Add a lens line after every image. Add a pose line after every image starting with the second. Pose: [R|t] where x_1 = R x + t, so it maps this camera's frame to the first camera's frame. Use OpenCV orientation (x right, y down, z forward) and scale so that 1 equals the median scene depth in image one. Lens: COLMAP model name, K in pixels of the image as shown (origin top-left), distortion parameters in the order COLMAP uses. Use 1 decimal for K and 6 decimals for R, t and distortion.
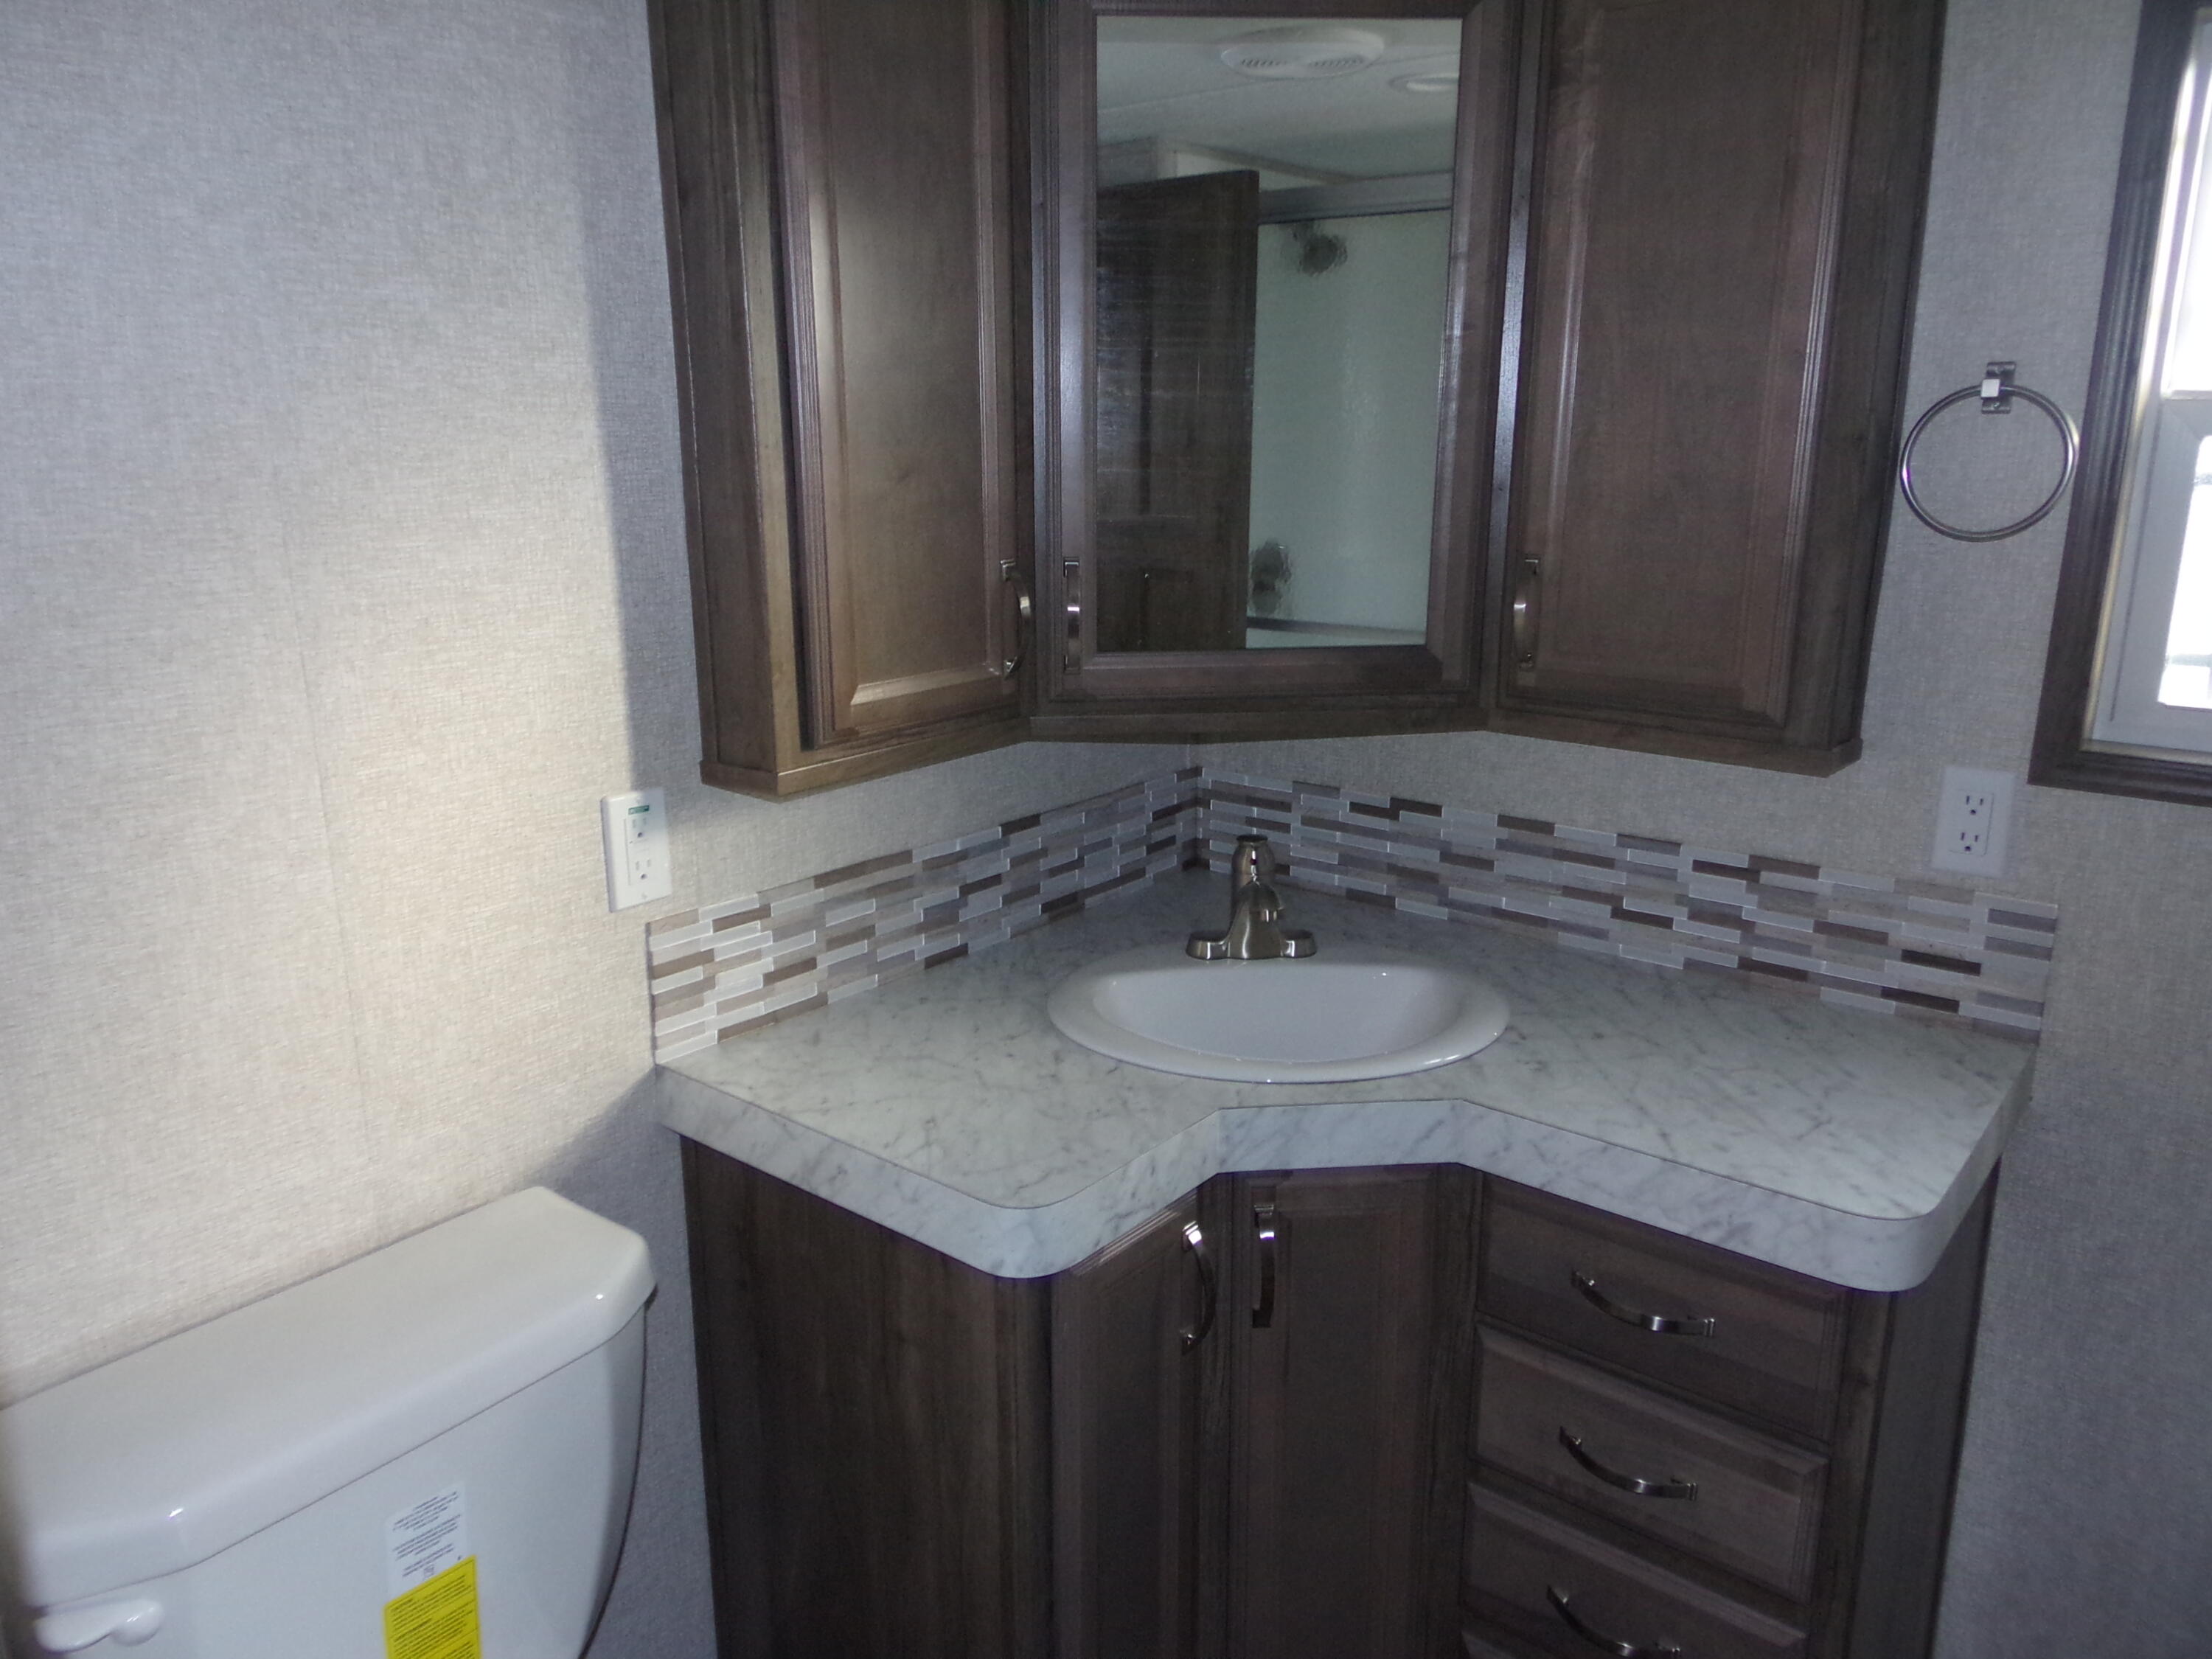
lens RADIAL K [[1574.9, 0, 1109.1], [0, 1574.9, 826.2], [0, 0, 1]] dist [0.077557, -0.077158]
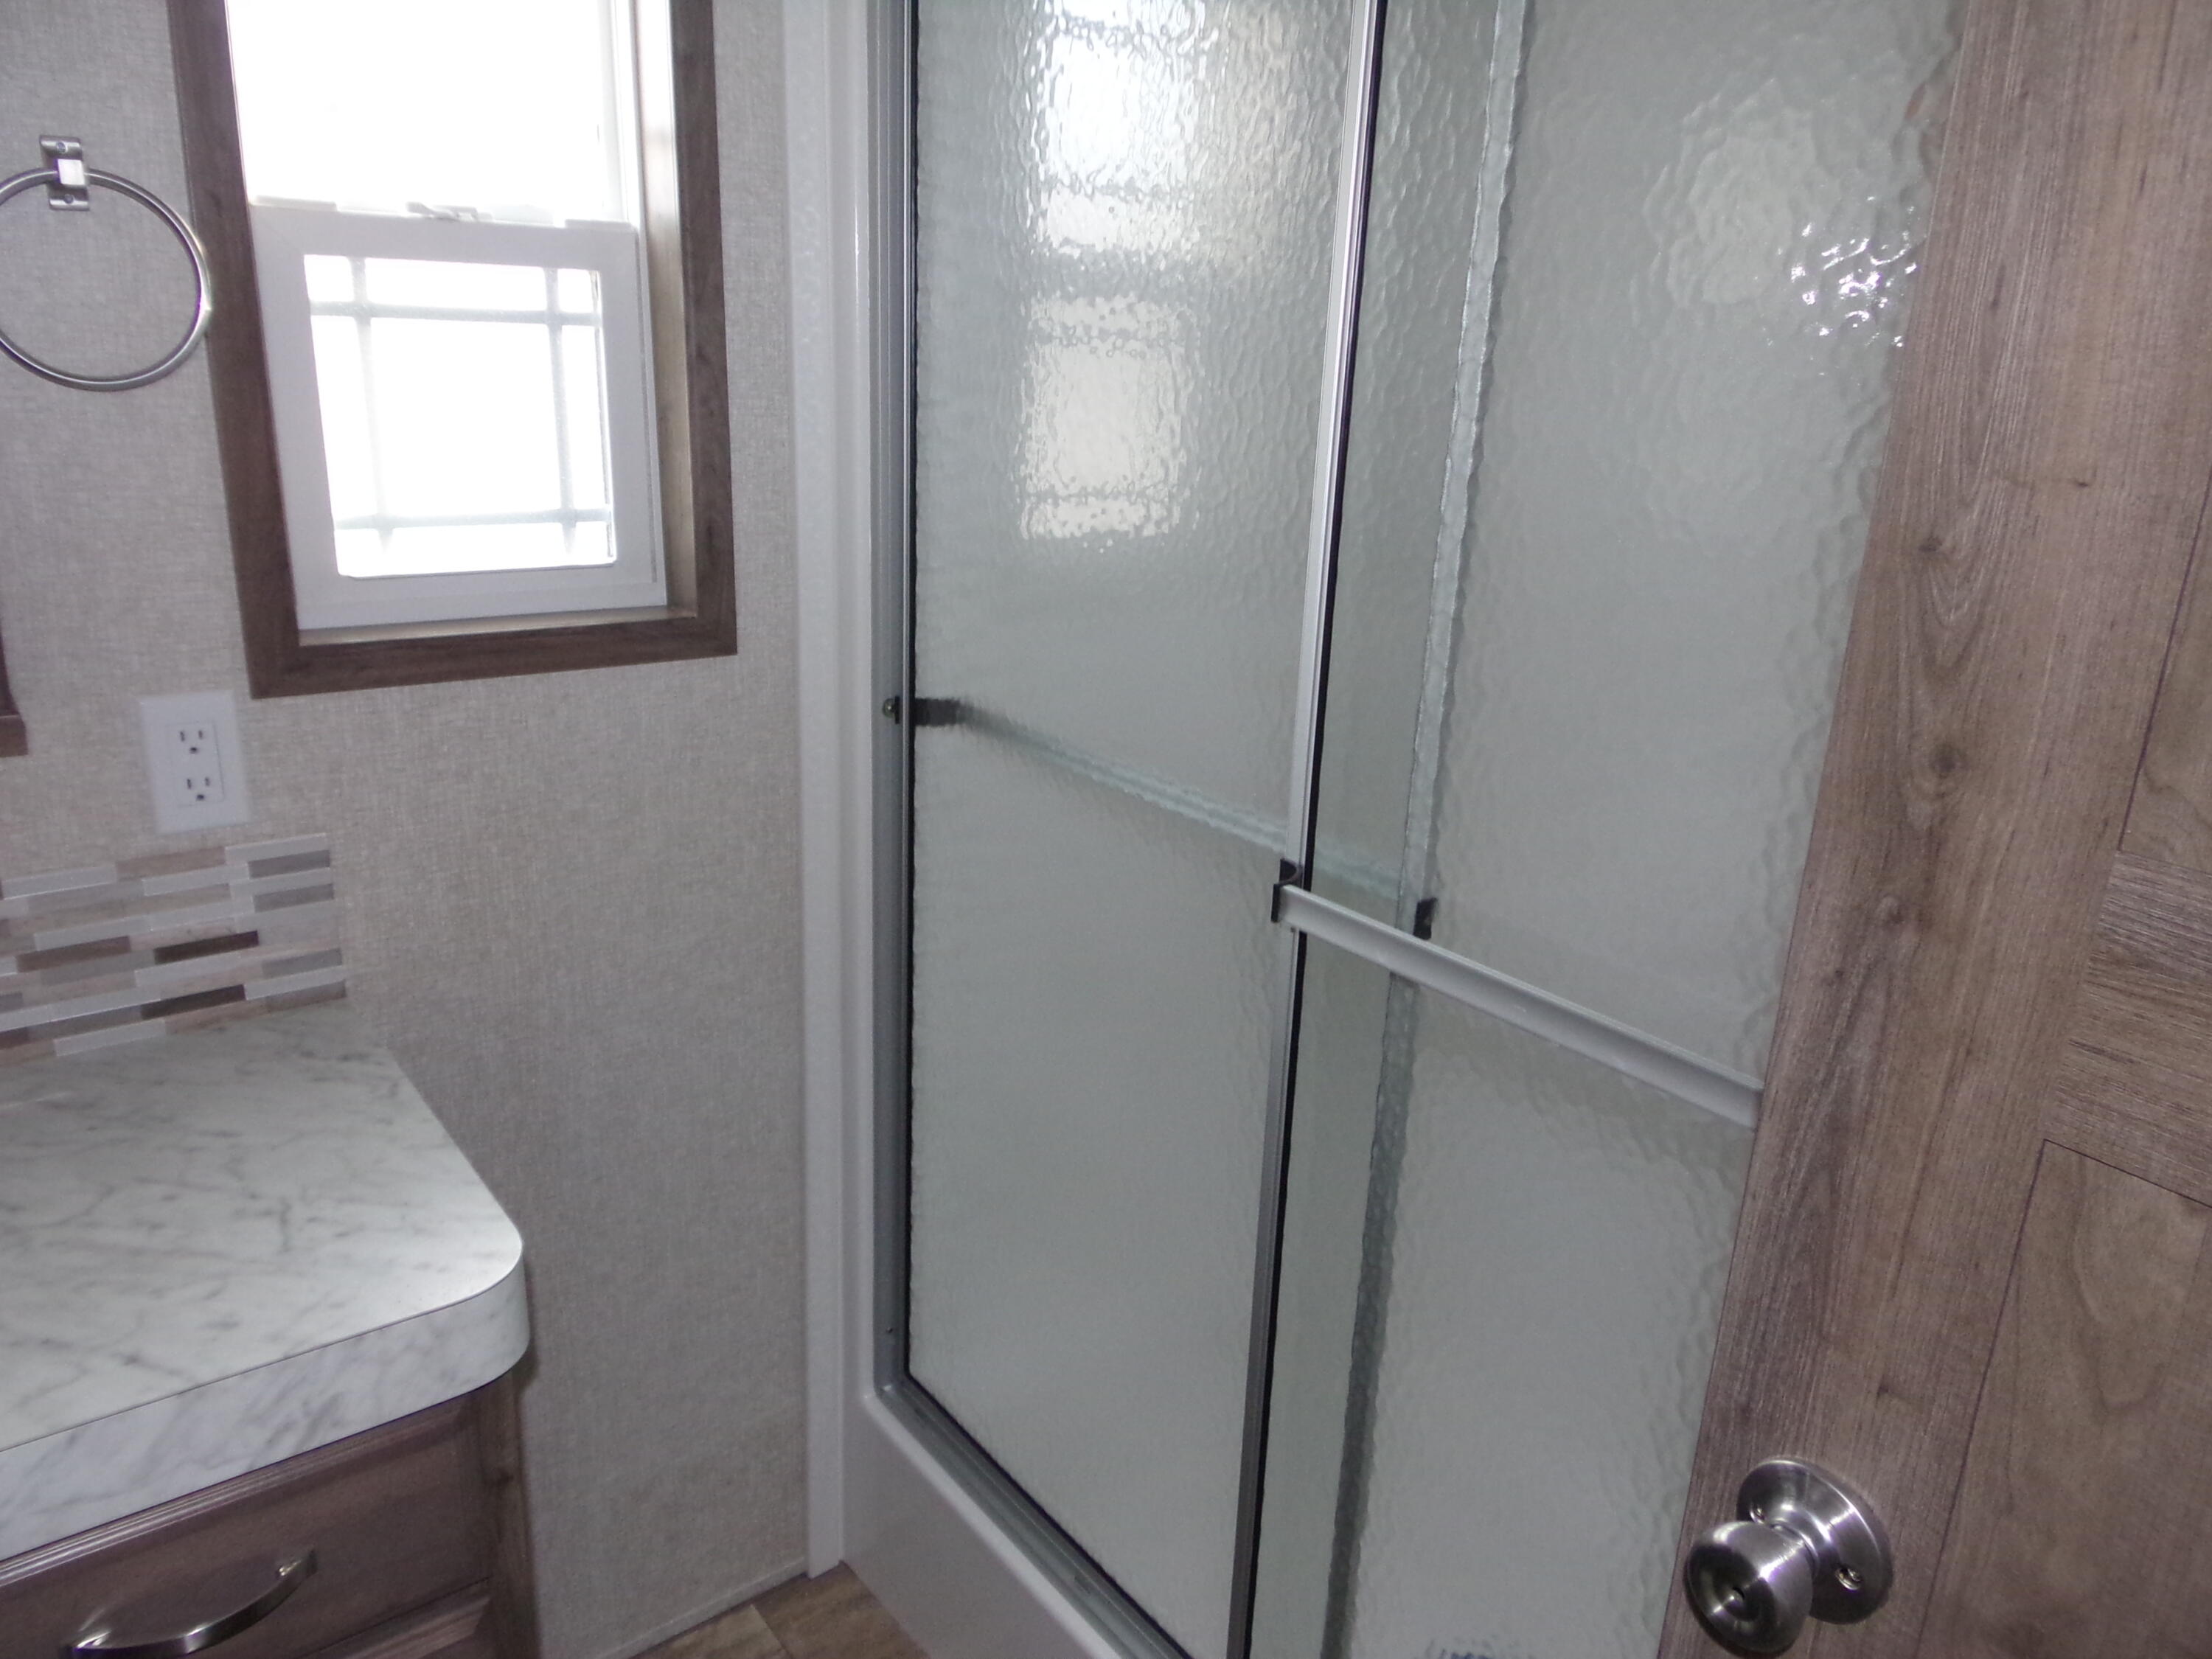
lens RADIAL K [[1574.9, 0, 1107.2], [0, 1574.9, 822.3], [0, 0, 1]] dist [0.077557, -0.077158]
pose [[0.246358, -0.289080, 0.925062, -0.072603], [0.205510, 0.948357, 0.241629, -0.071617], [-0.947139, 0.130582, 0.293045, 0.364053]]
